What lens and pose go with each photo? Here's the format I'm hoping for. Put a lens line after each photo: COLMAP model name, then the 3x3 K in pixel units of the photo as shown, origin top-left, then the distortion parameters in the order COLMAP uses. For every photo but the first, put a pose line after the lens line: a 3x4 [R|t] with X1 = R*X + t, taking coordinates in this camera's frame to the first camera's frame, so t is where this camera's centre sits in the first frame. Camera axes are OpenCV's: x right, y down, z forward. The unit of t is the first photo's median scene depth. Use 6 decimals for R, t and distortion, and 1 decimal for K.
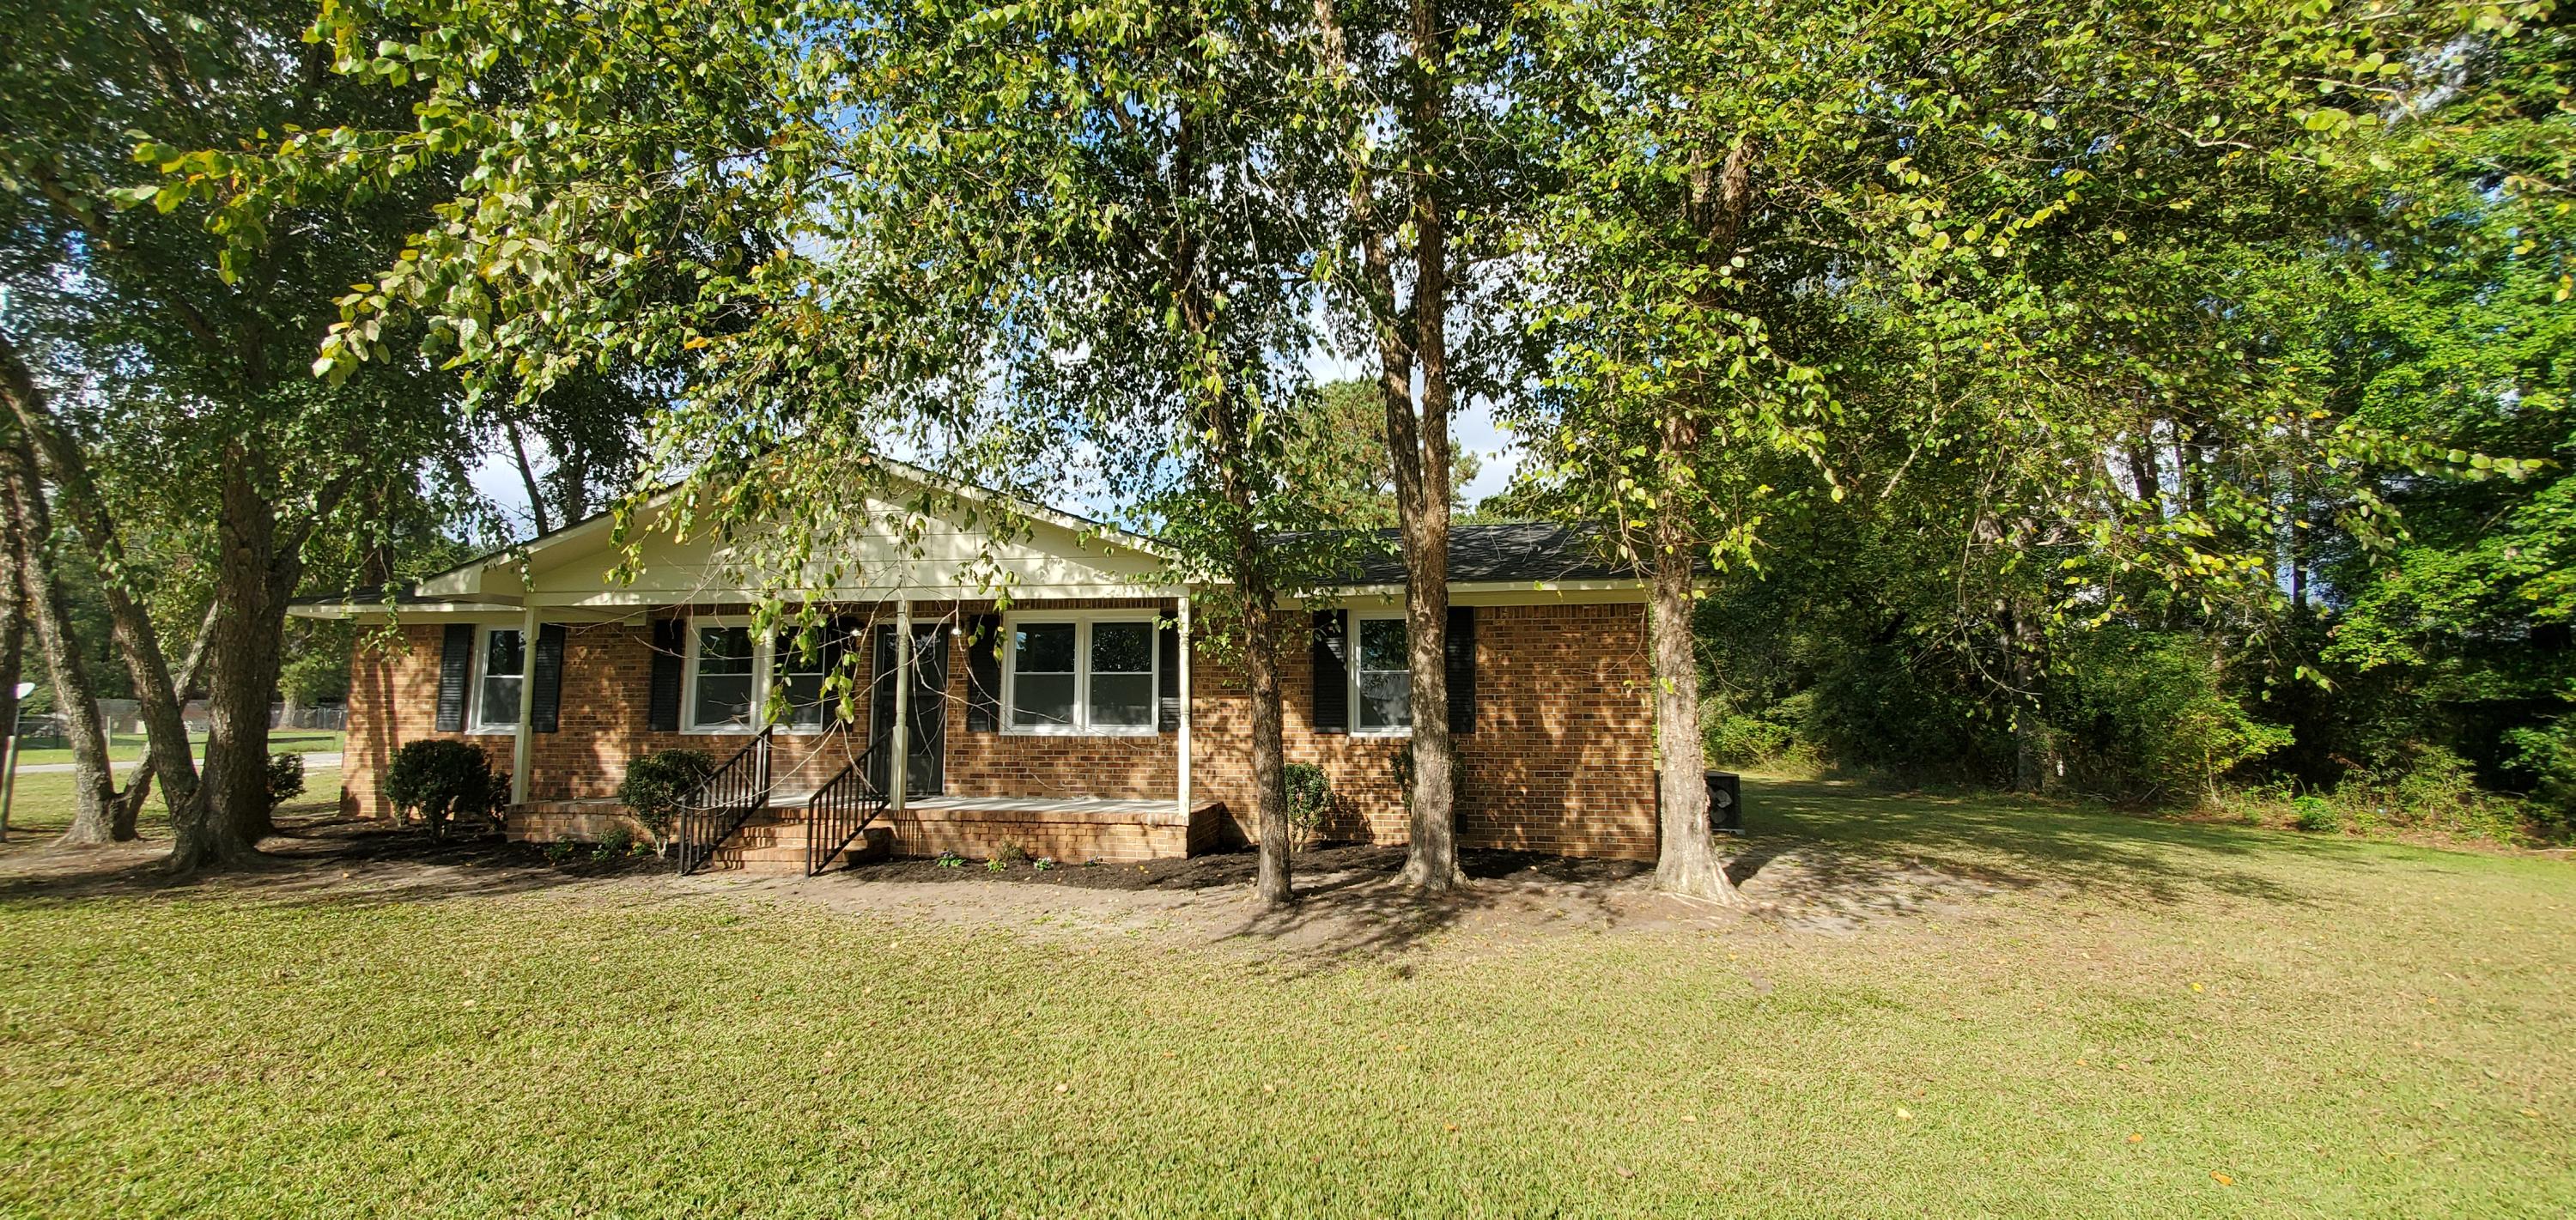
lens RADIAL K [[1003.3, 0, 1280.5], [0, 1003.3, 613.6], [0, 0, 1]] dist [0.002028, -0.000979]
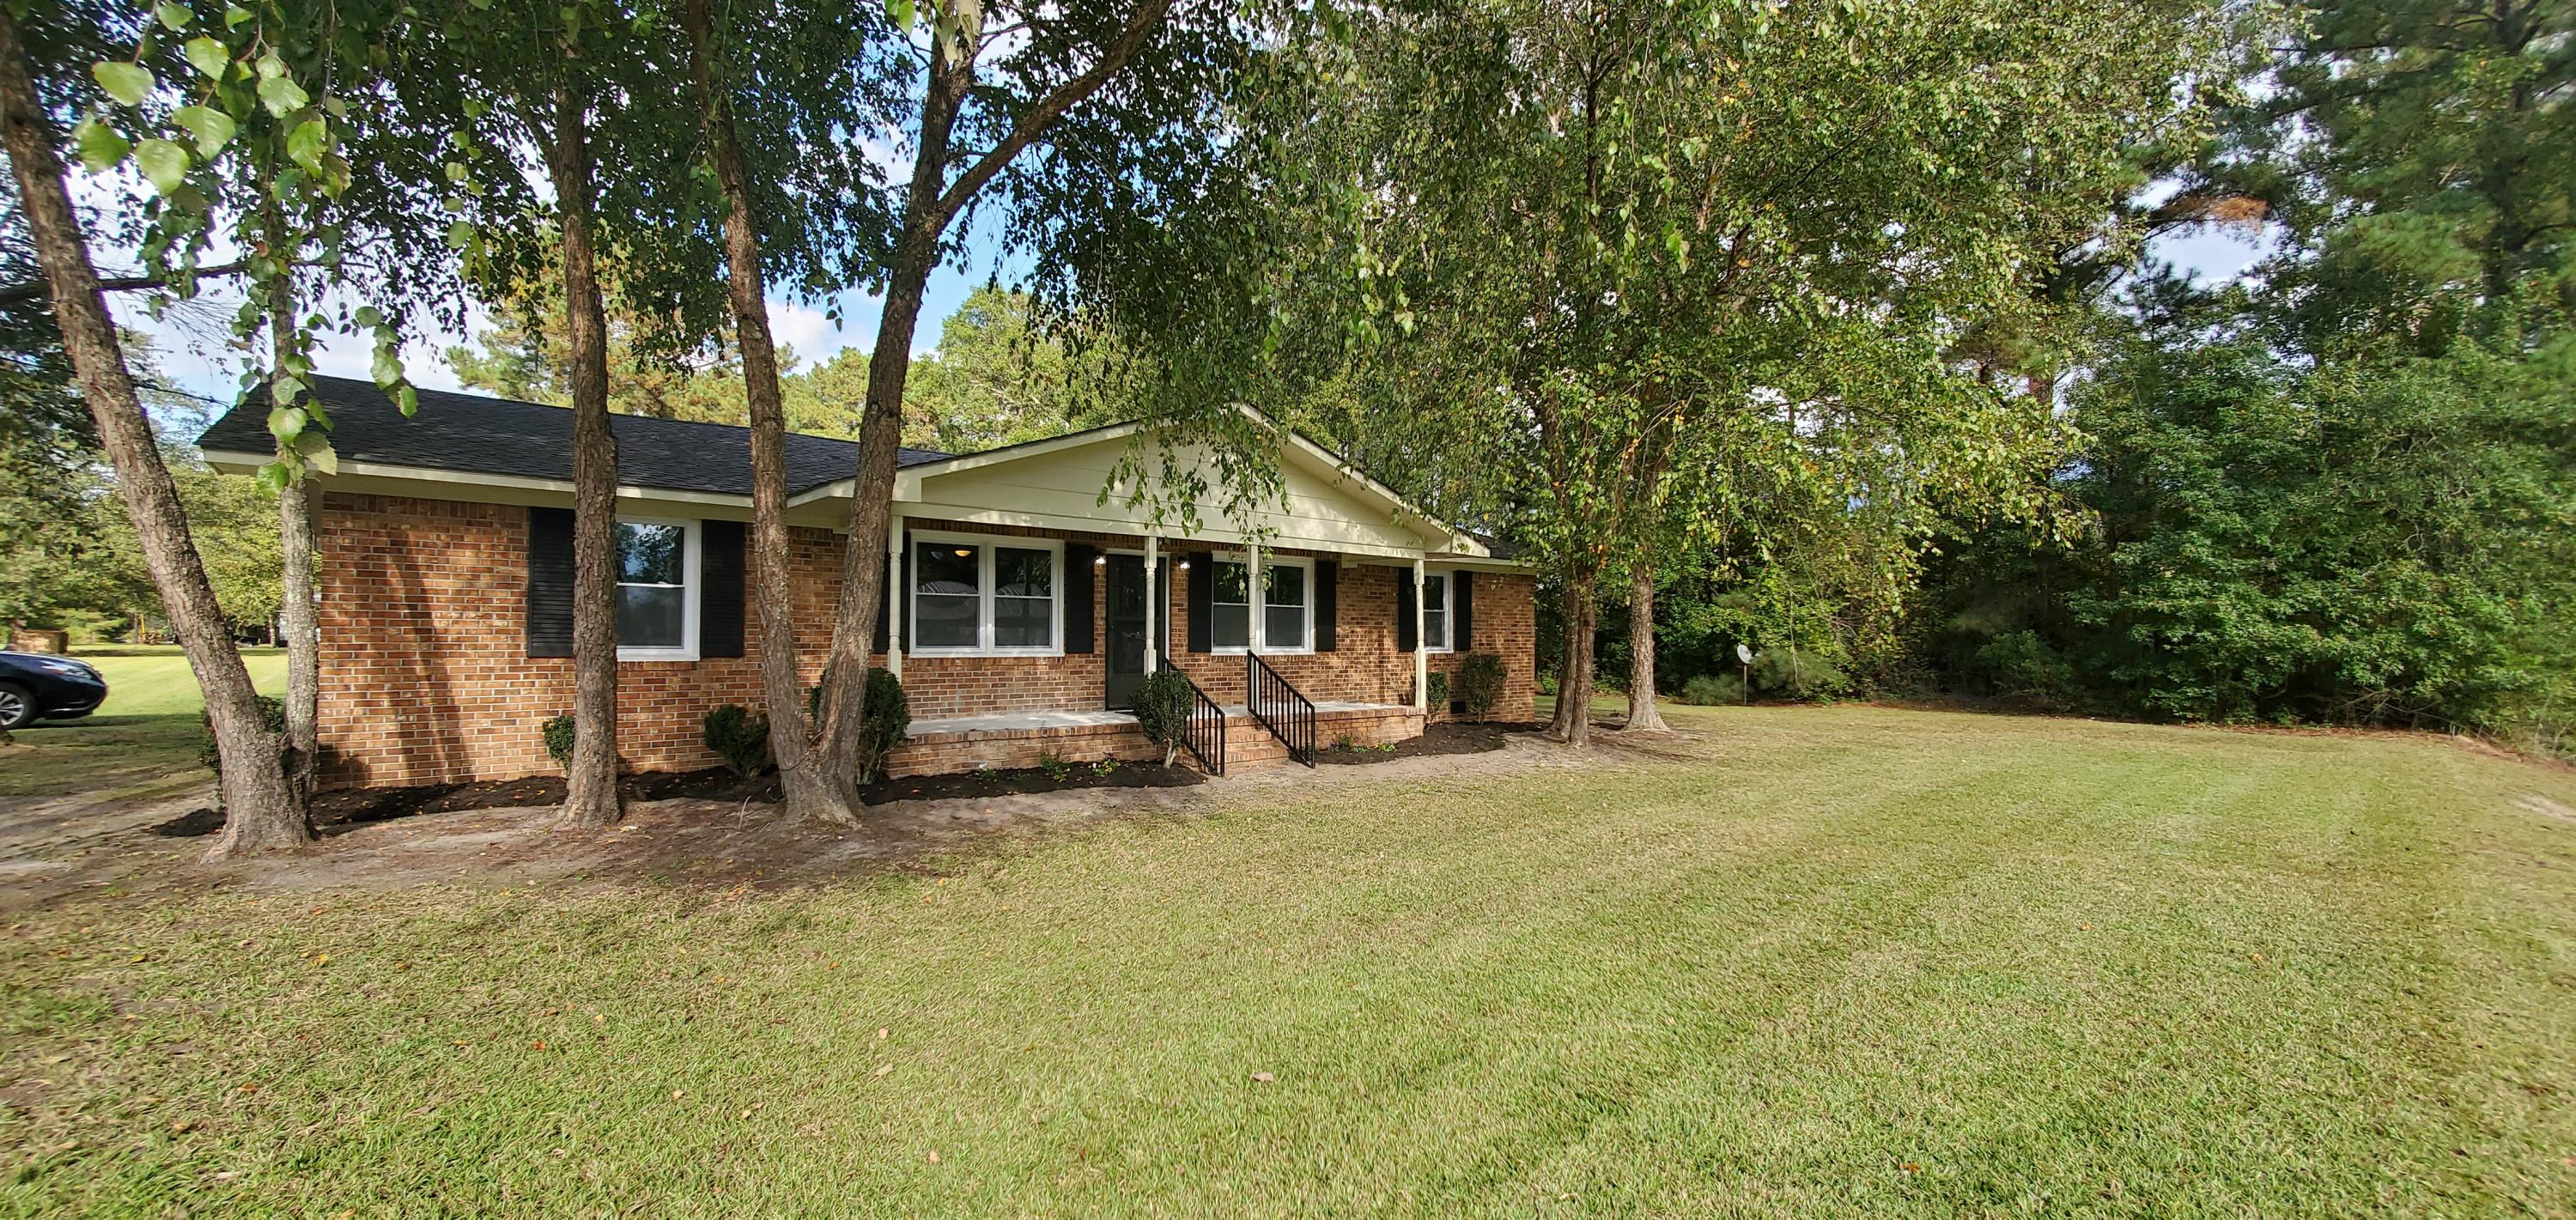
lens RADIAL K [[996.6, 0, 1277.3], [0, 996.6, 613.9], [0, 0, 1]] dist [-0.000426, 0.000320]
pose [[0.641528, 0.020175, 0.766834, -1.147200], [-0.081795, 0.995754, 0.042232, 0.015295], [-0.762726, -0.089816, 0.640454, 0.173639]]
